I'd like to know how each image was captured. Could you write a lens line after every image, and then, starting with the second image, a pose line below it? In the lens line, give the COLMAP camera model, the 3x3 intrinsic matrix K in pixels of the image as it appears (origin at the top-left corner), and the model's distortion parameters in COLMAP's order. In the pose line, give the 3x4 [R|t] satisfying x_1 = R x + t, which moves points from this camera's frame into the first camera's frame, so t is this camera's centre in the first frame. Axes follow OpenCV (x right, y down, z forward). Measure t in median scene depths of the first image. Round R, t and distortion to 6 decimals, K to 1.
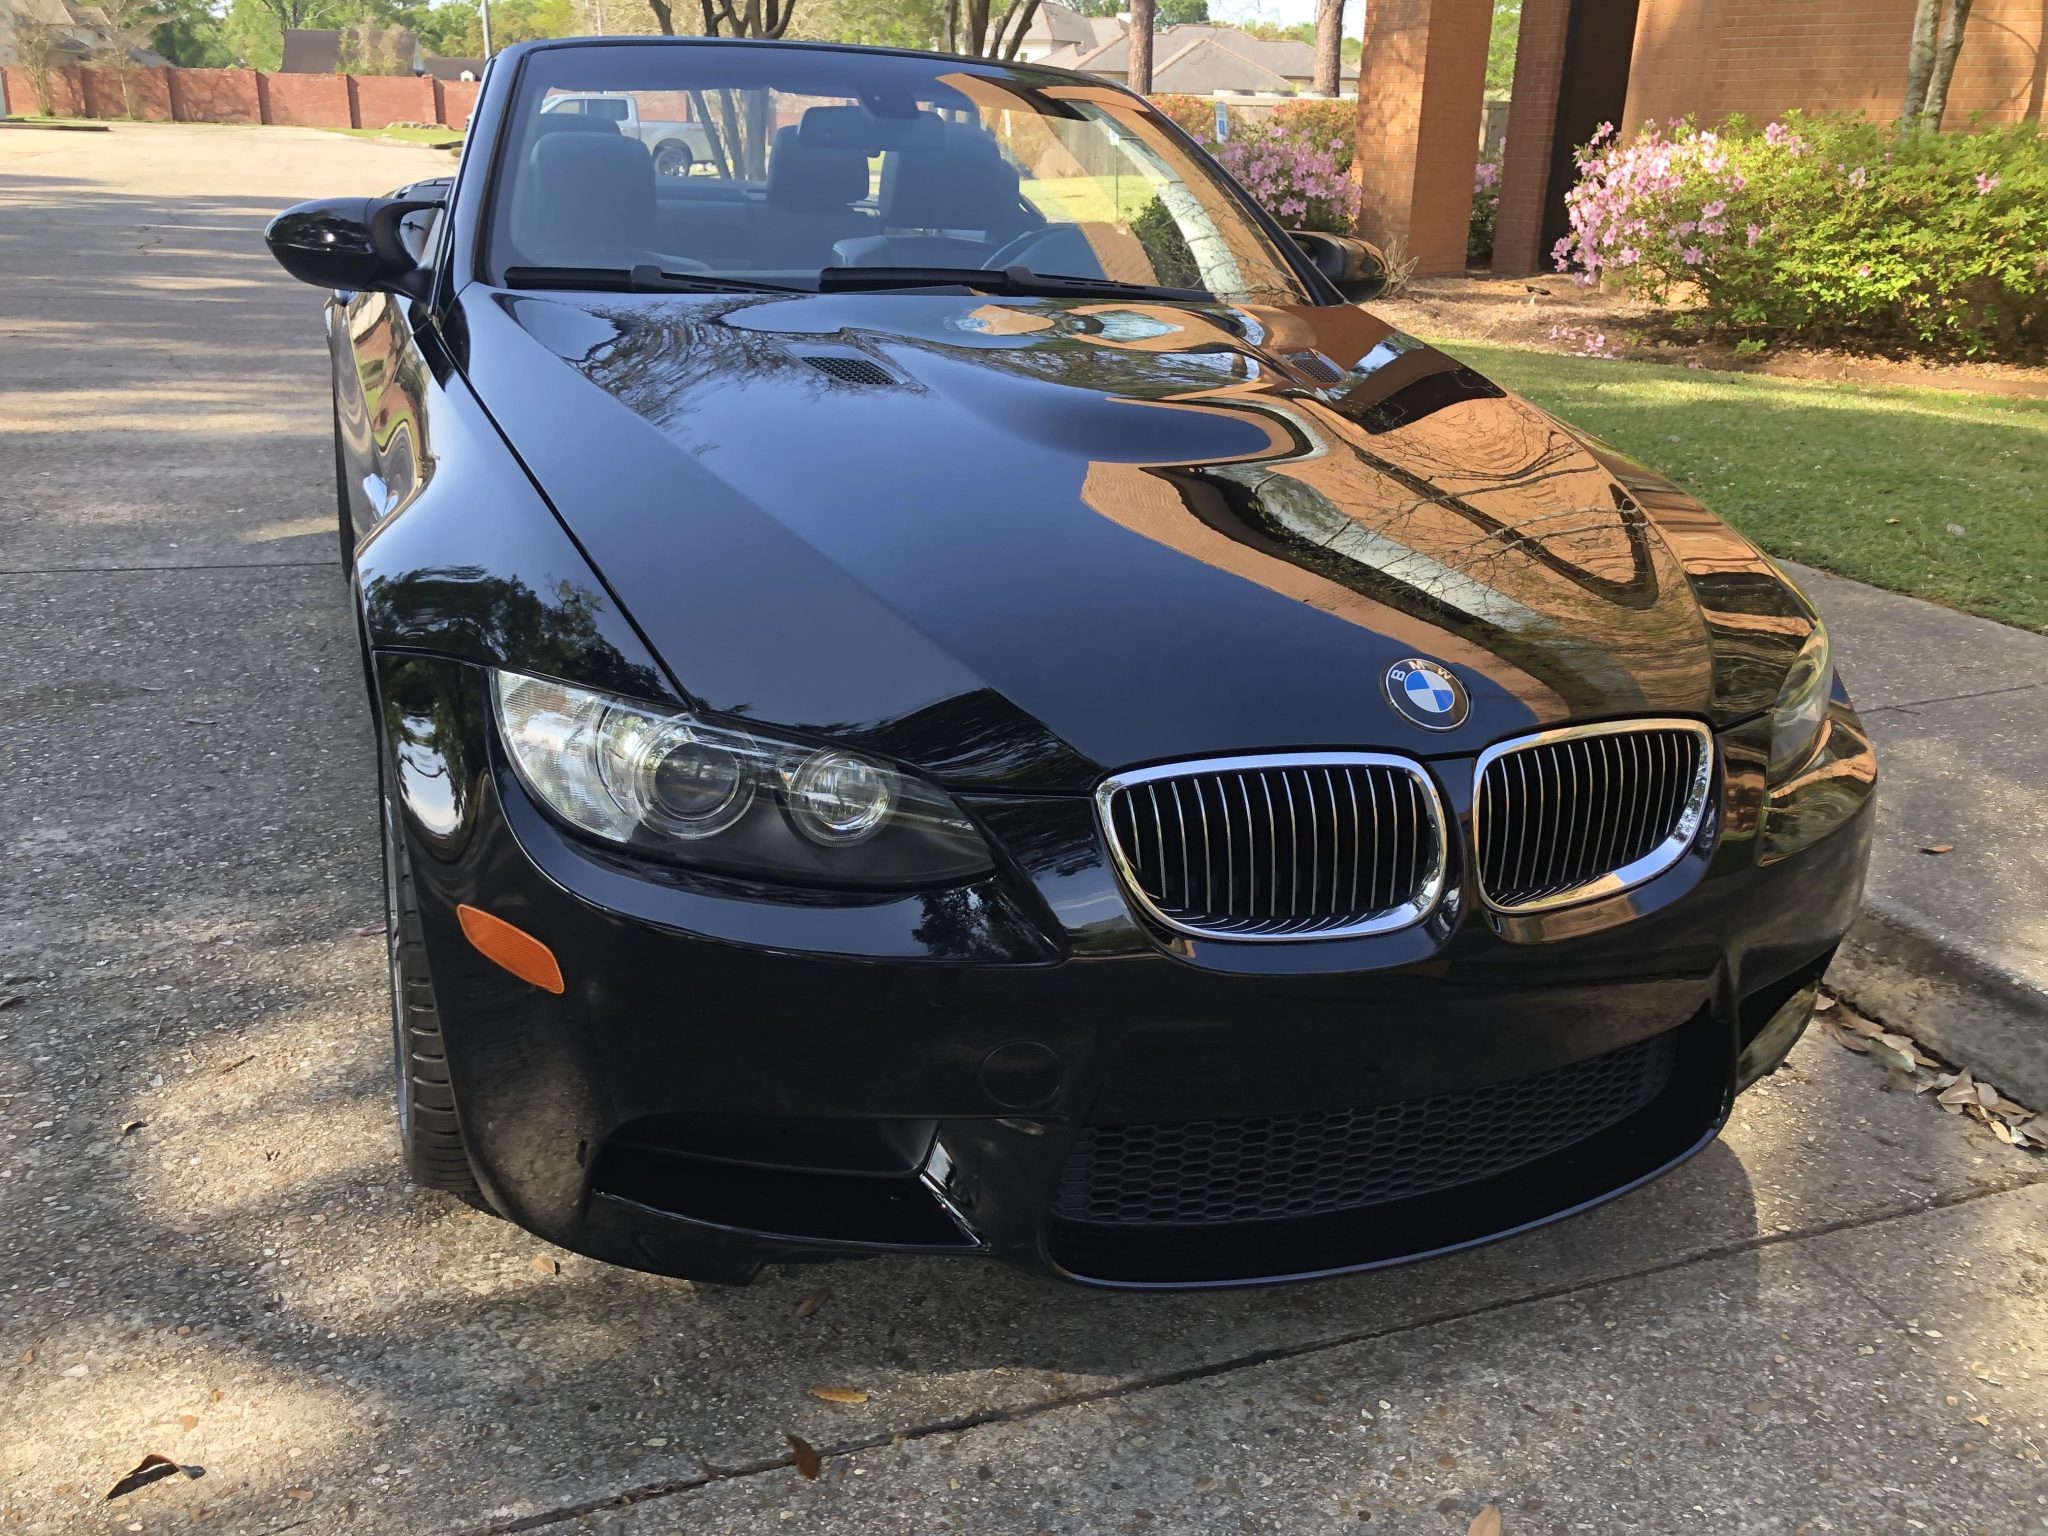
lens RADIAL K [[1677.7, 0, 1037.3], [0, 1677.7, 762.8], [0, 0, 1]] dist [0.003011, 0.015705]
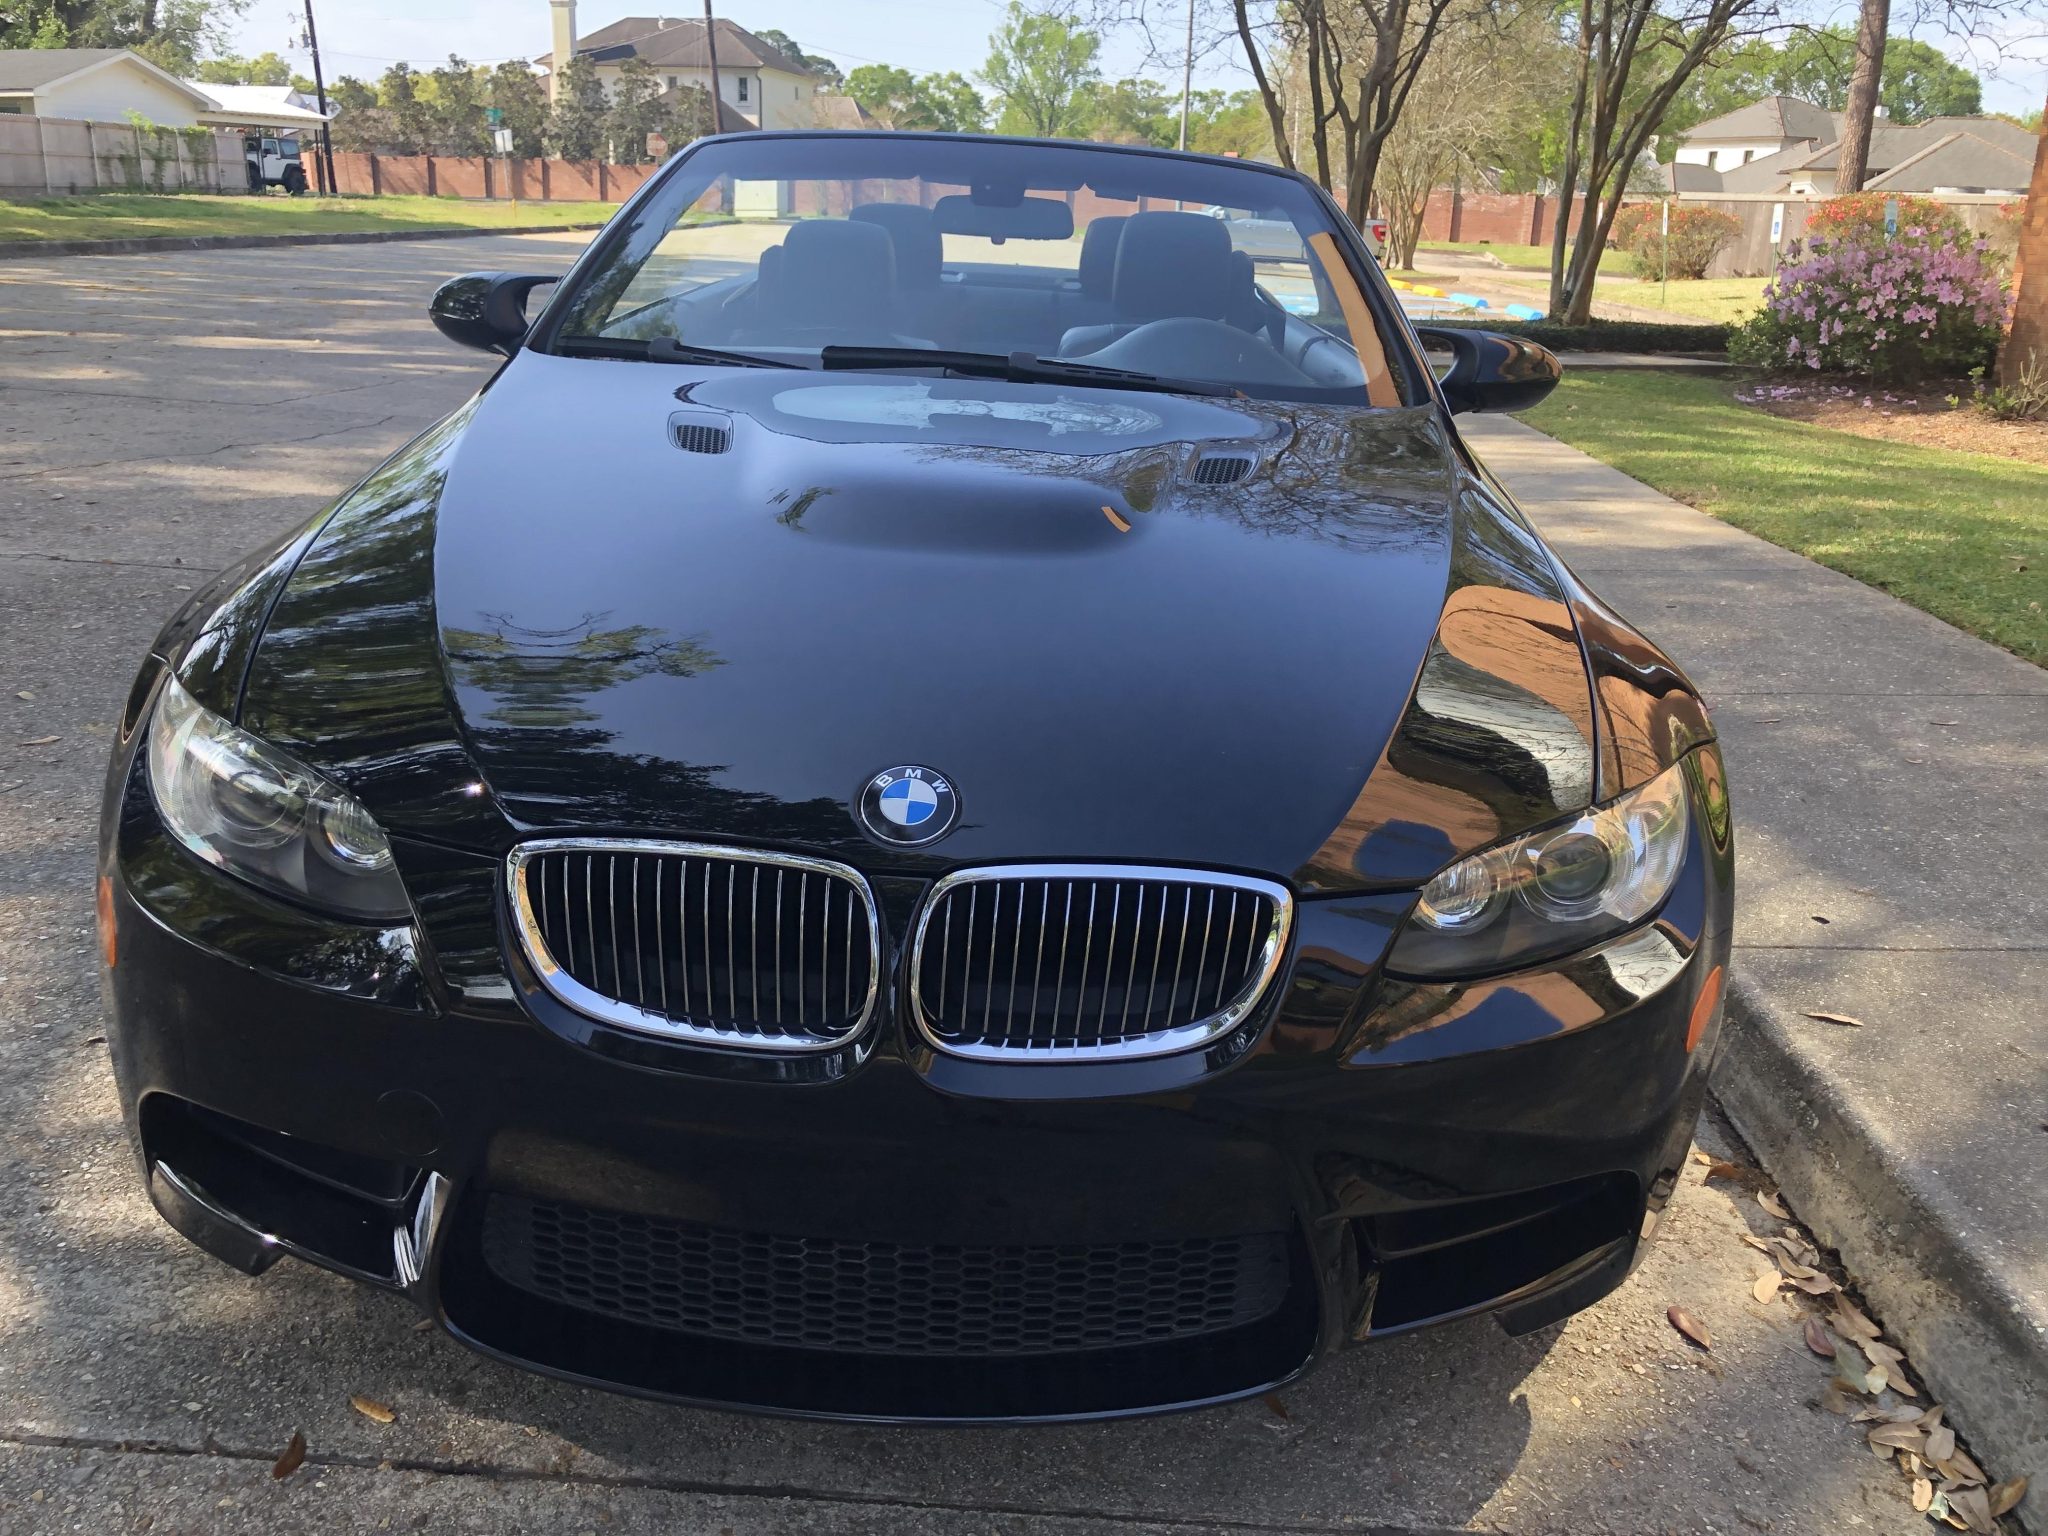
lens RADIAL K [[1677.7, 0, 1041.9], [0, 1677.7, 749.6], [0, 0, 1]] dist [0.003011, 0.015705]
pose [[0.925152, 0.120140, -0.360083, 0.410788], [-0.141300, 0.989419, -0.032923, -0.033743], [0.352318, 0.081339, 0.932339, 0.105502]]
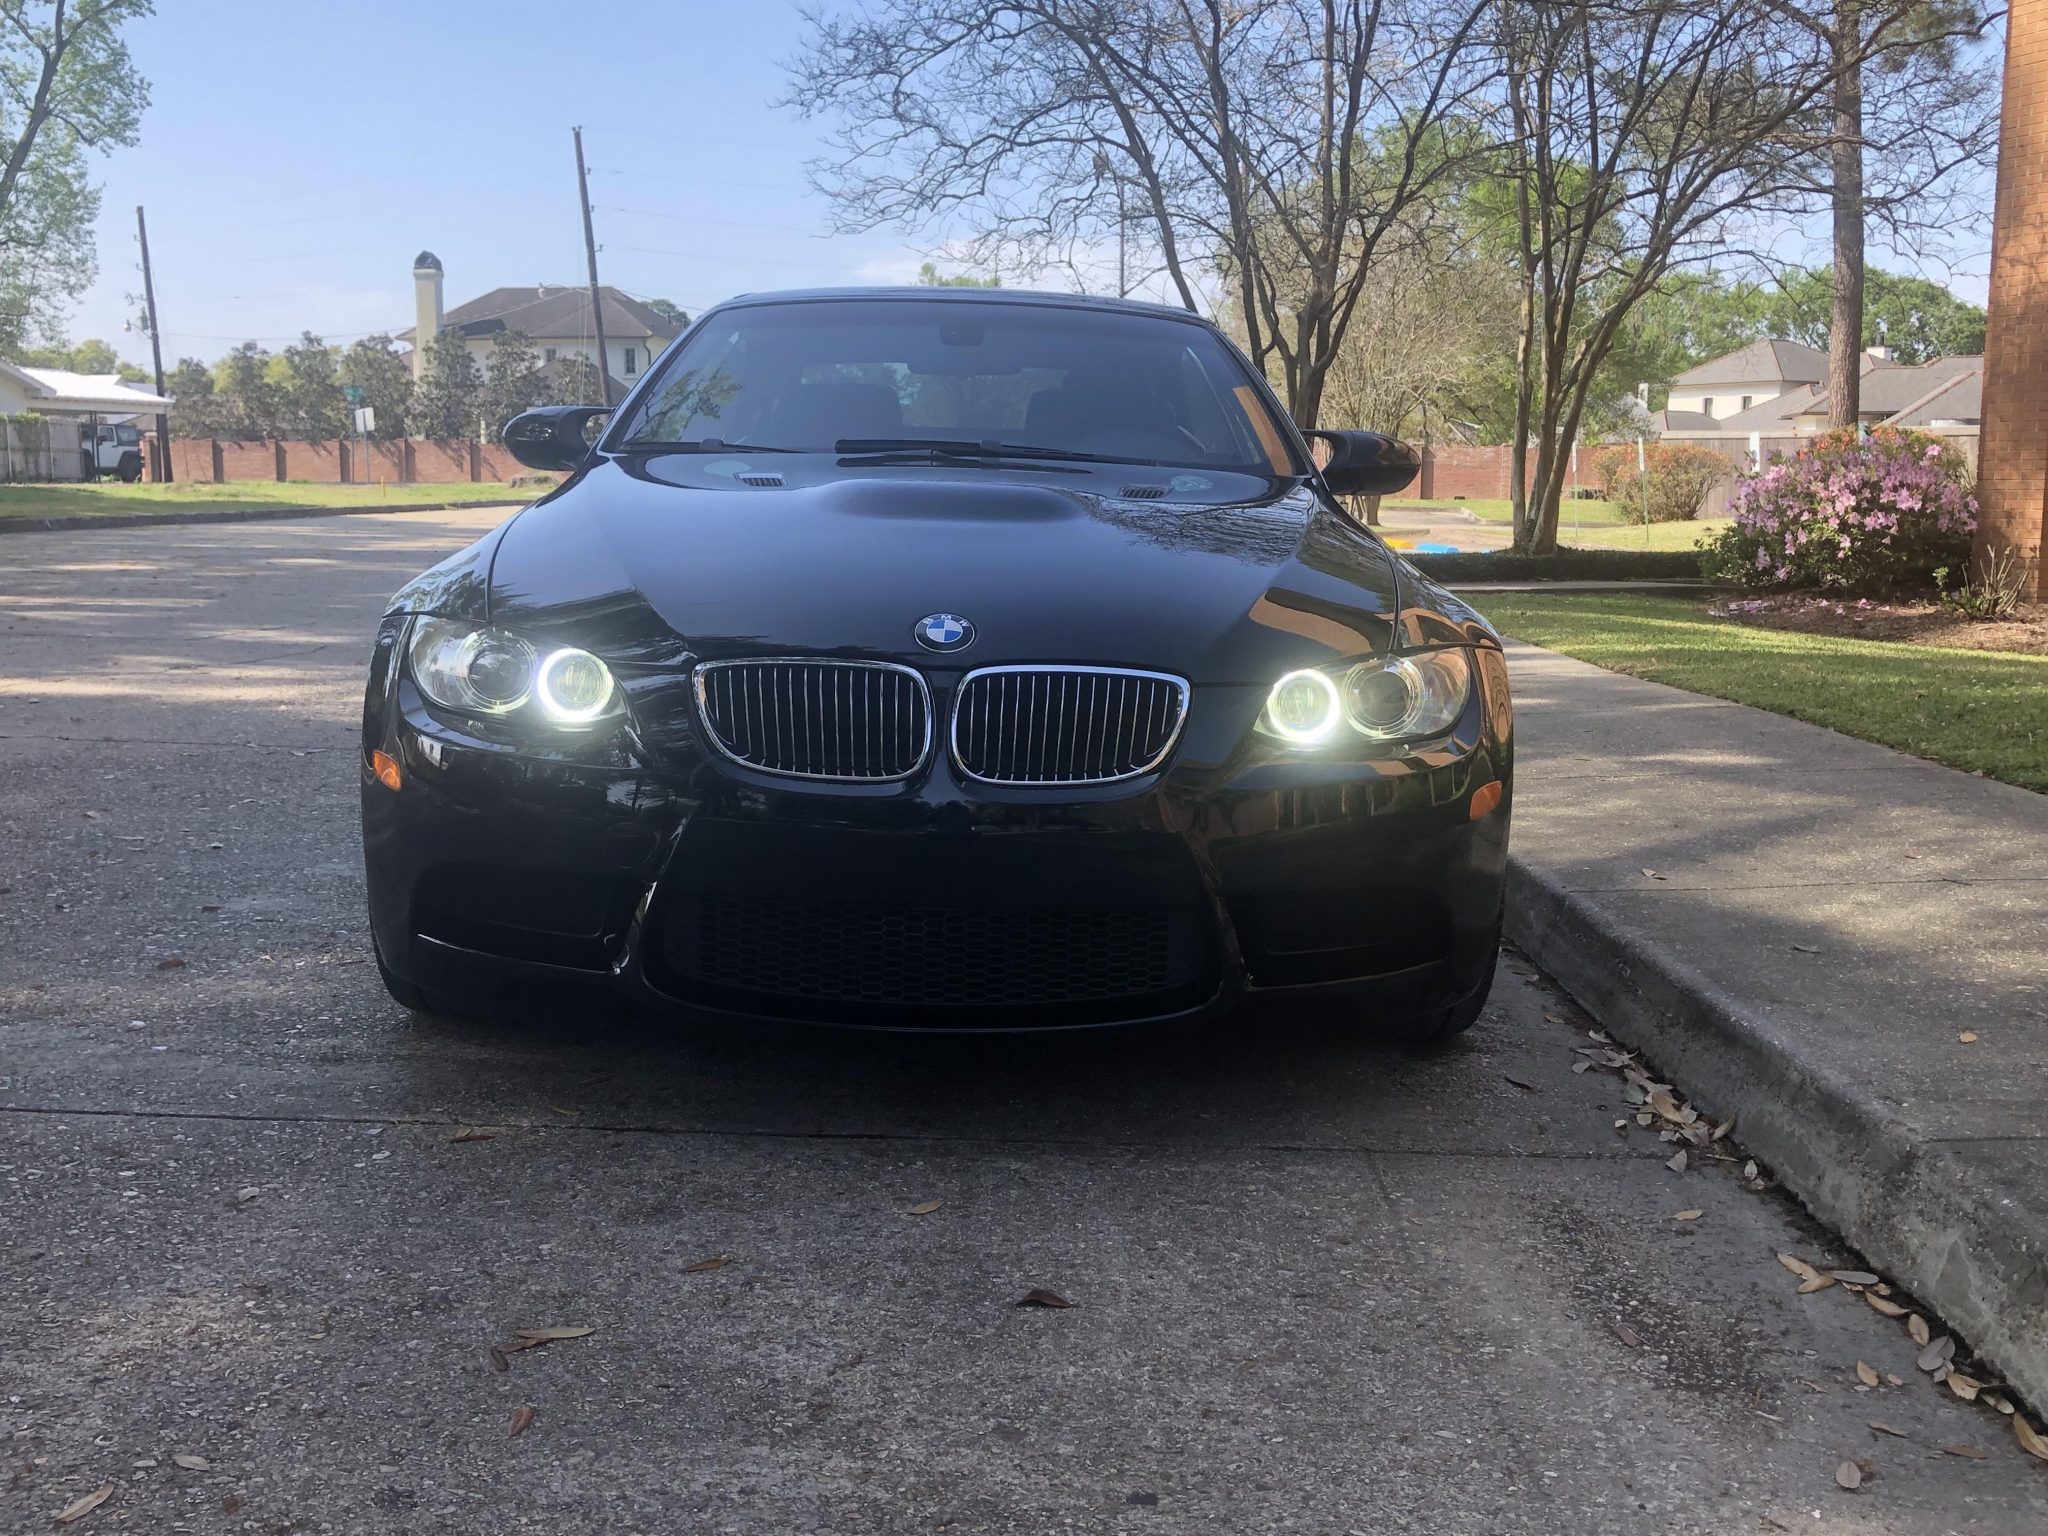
lens RADIAL K [[1974.9, 0, 1011.7], [0, 1974.9, 763.4], [0, 0, 1]] dist [0.006684, 0.000000]
pose [[0.933618, 0.028229, -0.357155, 0.592884], [-0.106862, 0.973454, -0.202403, 0.273277], [0.341961, 0.227134, 0.911851, -0.347562]]
